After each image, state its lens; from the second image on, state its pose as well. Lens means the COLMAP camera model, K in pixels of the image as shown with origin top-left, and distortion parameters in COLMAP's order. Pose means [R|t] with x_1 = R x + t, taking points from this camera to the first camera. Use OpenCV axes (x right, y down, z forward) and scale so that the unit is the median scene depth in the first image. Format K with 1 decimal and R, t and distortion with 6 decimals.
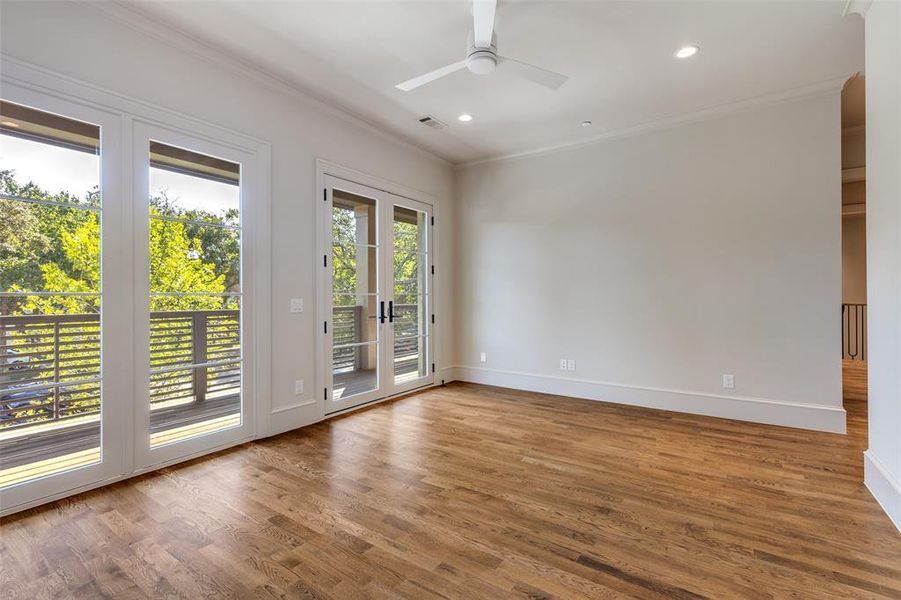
lens RADIAL K [[411.6, 0, 450.5], [0, 411.6, 300.0], [0, 0, 1]] dist [0.000004, -0.000004]
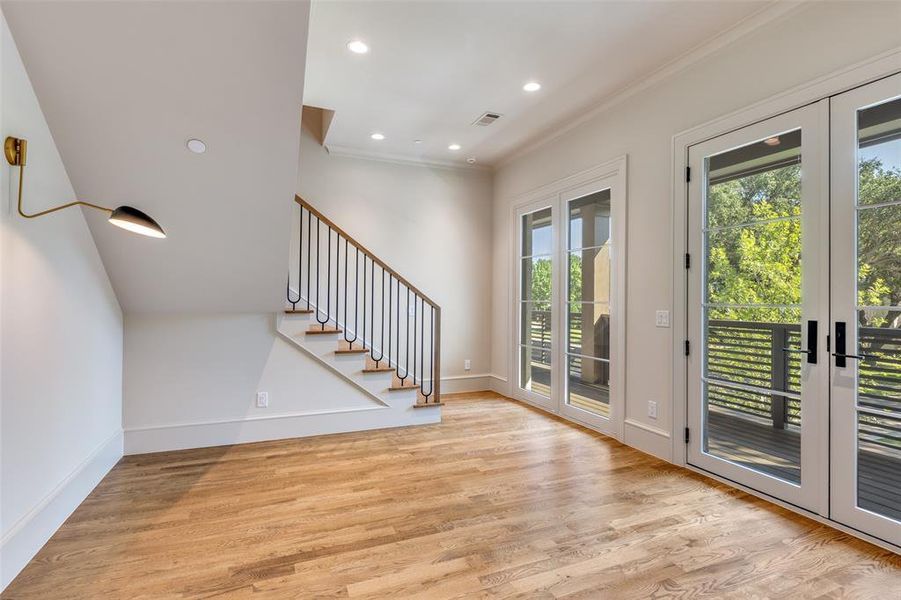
lens RADIAL K [[449.9, 0, 450.7], [0, 449.9, 295.1], [0, 0, 1]] dist [0.002121, 0.000307]
pose [[-0.541574, -0.006437, -0.840628, 0.560756], [-0.013829, 0.999904, 0.001253, -0.024761], [0.840539, 0.012304, -0.541611, 0.949764]]
